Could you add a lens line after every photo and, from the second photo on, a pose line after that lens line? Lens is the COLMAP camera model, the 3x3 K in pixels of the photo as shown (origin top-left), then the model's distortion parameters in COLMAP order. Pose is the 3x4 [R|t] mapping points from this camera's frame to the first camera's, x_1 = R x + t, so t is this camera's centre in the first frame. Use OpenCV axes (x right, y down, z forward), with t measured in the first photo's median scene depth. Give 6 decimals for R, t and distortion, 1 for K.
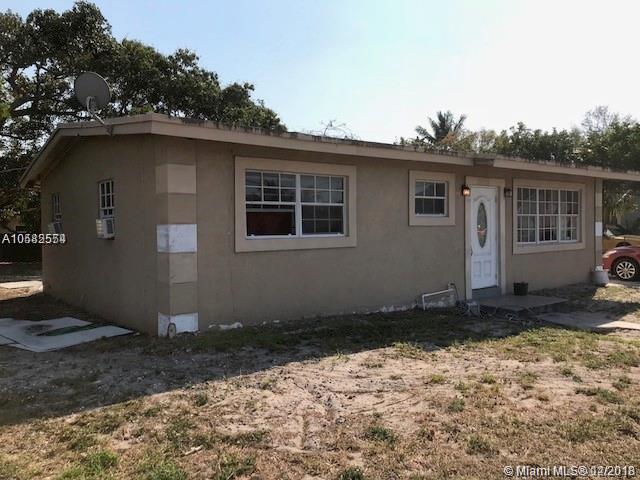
lens RADIAL K [[543.5, 0, 320.0], [0, 543.5, 240.0], [0, 0, 1]] dist [0.017985, -0.002928]
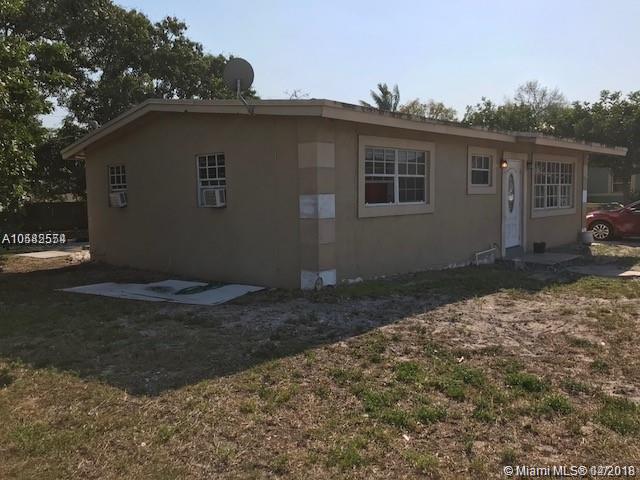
lens RADIAL K [[543.5, 0, 320.0], [0, 543.5, 240.0], [0, 0, 1]] dist [0.017985, -0.002928]
pose [[0.990257, -0.017046, 0.138207, -0.341264], [0.009304, 0.998361, 0.056468, 0.003081], [-0.138943, -0.054632, 0.988792, -0.125903]]
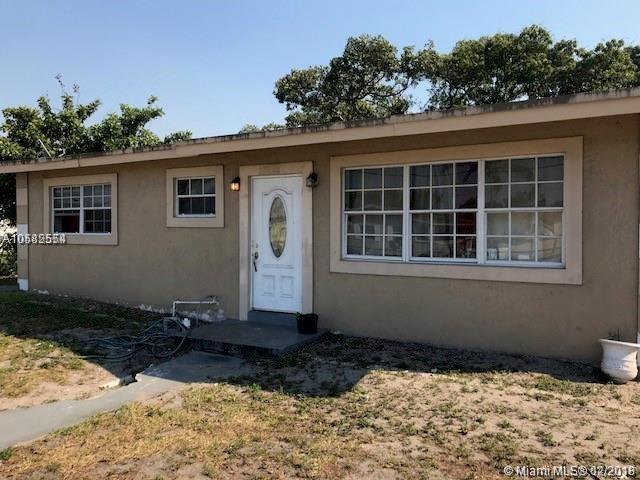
lens RADIAL K [[543.5, 0, 320.0], [0, 543.5, 240.0], [0, 0, 1]] dist [0.017985, -0.002928]
pose [[0.352282, 0.035170, -0.935233, 1.282701], [-0.027384, 0.999253, 0.027262, -0.040478], [0.935493, 0.016007, 0.352982, 1.004912]]
